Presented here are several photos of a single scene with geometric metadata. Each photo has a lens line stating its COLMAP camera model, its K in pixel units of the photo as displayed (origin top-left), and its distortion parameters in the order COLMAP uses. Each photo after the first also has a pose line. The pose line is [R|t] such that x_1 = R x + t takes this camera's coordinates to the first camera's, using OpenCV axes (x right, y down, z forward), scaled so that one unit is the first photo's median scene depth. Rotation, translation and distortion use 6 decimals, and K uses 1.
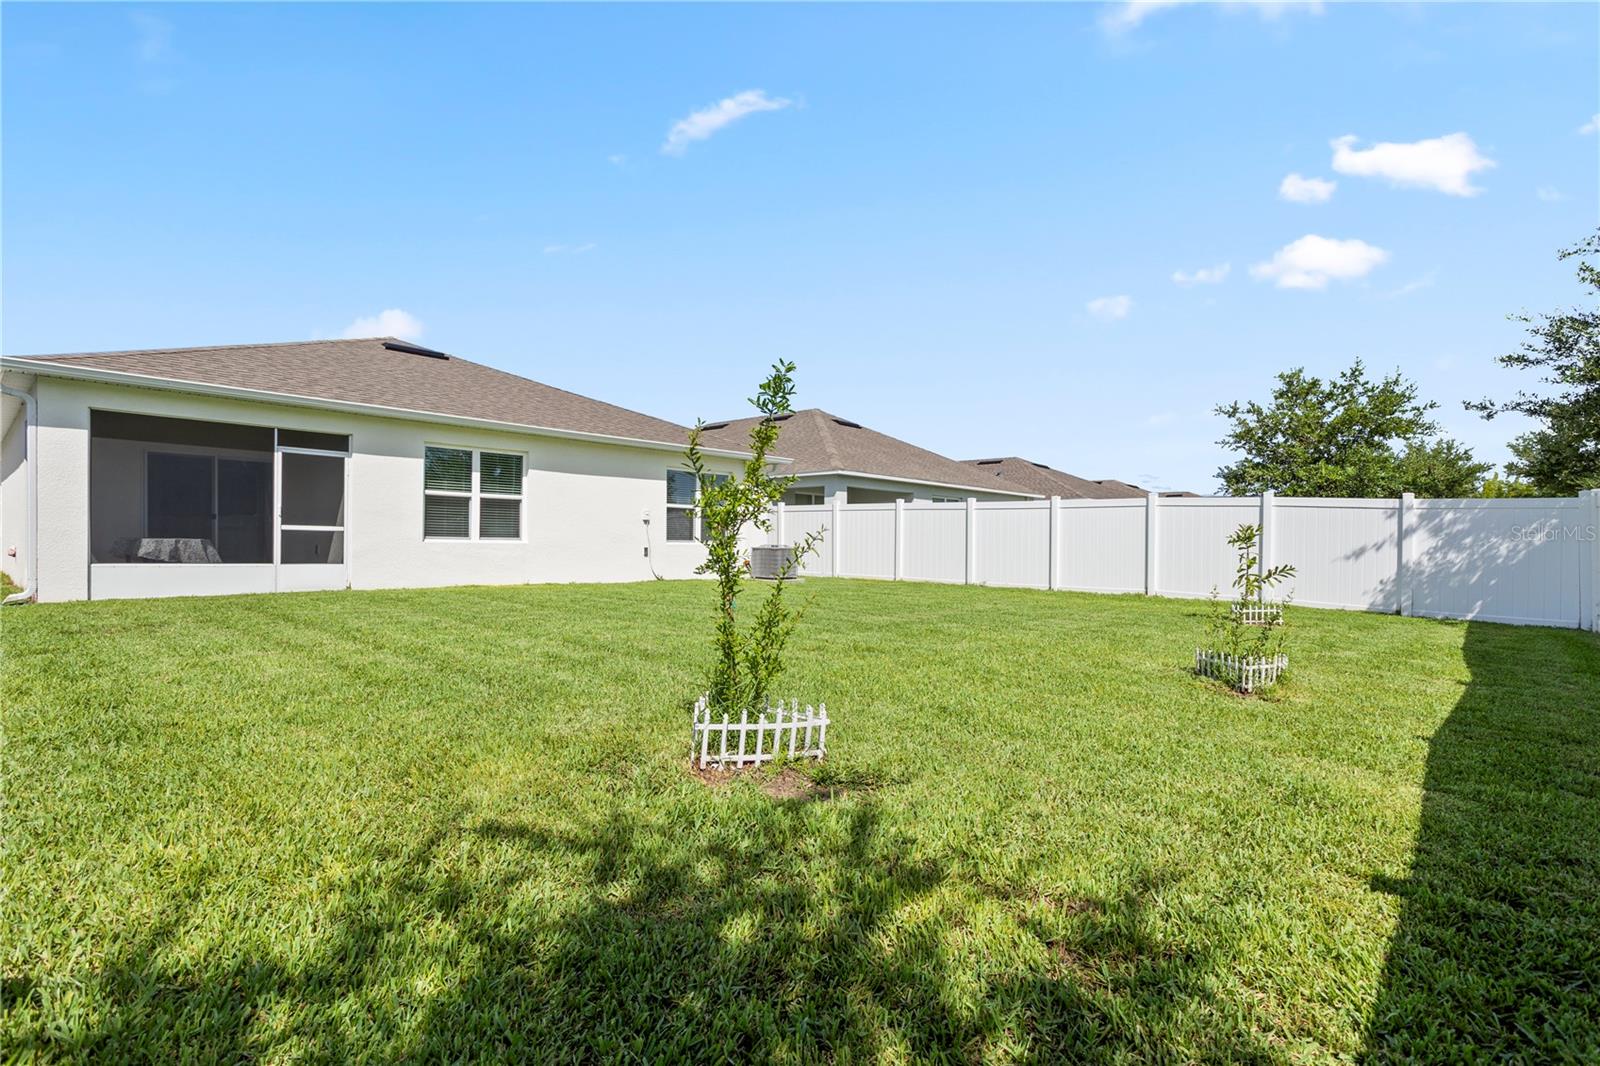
lens RADIAL K [[772.3, 0, 803.3], [0, 772.3, 523.6], [0, 0, 1]] dist [-0.062501, 0.037221]
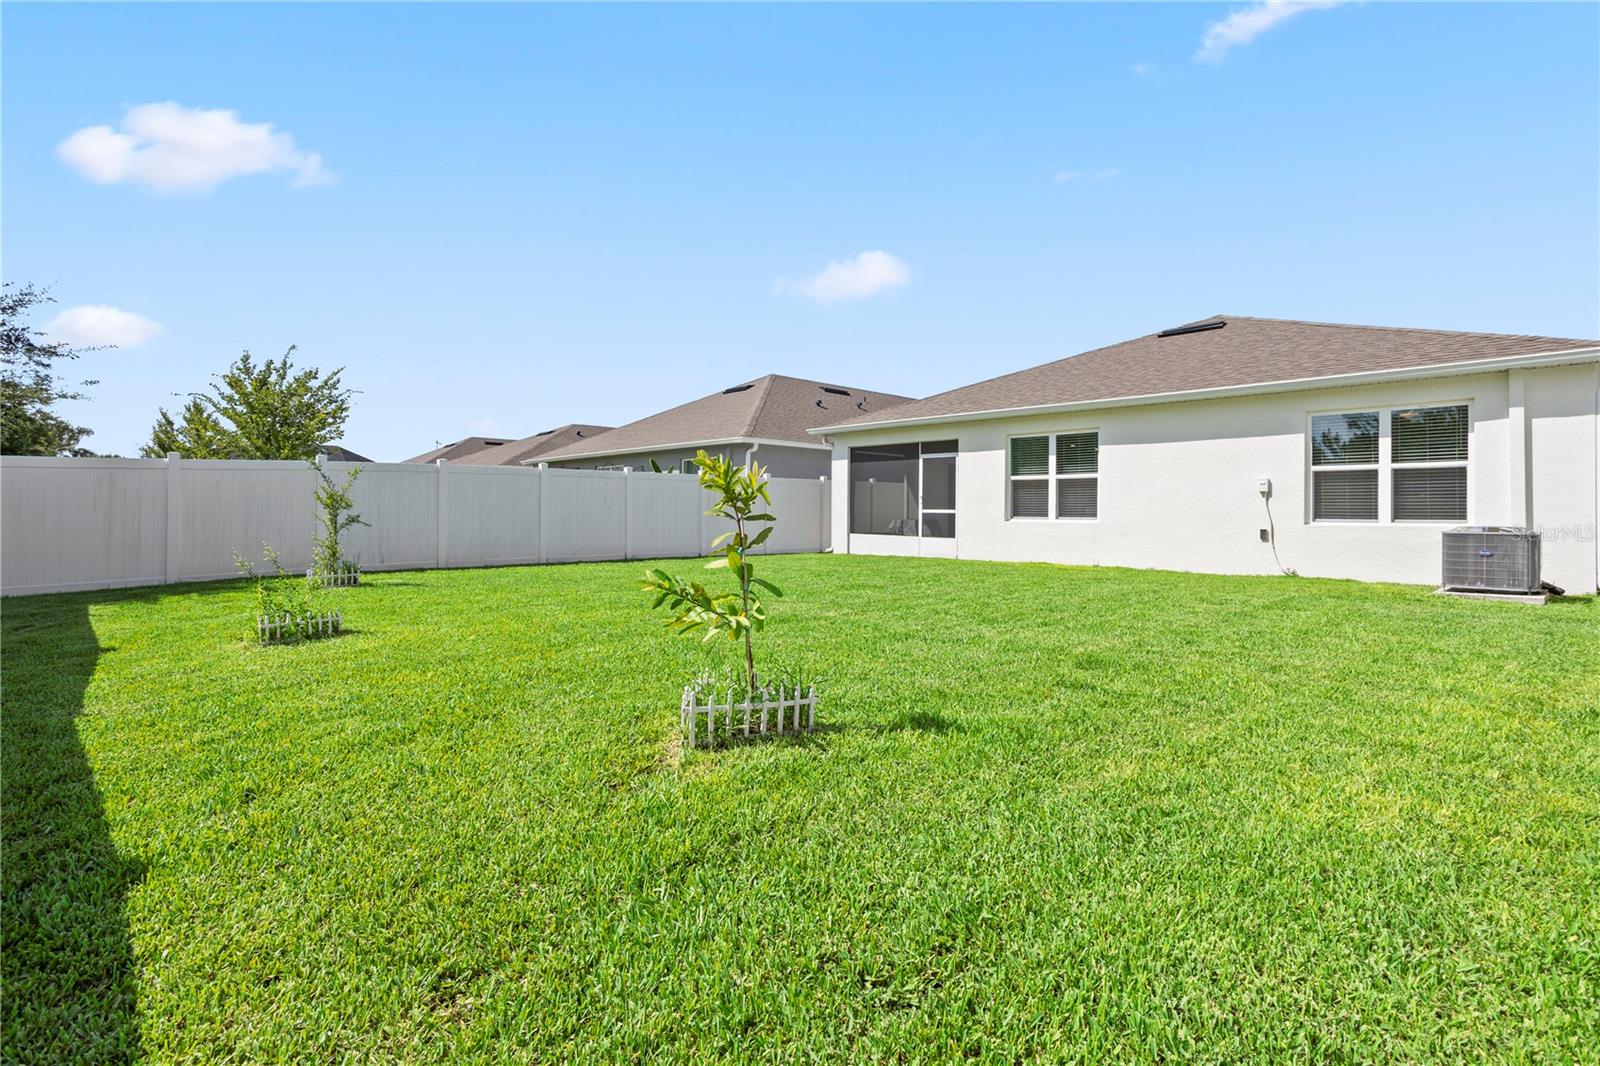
lens RADIAL K [[772.3, 0, 803.3], [0, 772.3, 523.6], [0, 0, 1]] dist [-0.062501, 0.037221]
pose [[-0.053918, -0.002380, -0.998543, 0.643017], [0.017313, 0.999845, -0.003318, 0.024120], [0.998395, -0.017467, -0.053868, 0.714790]]
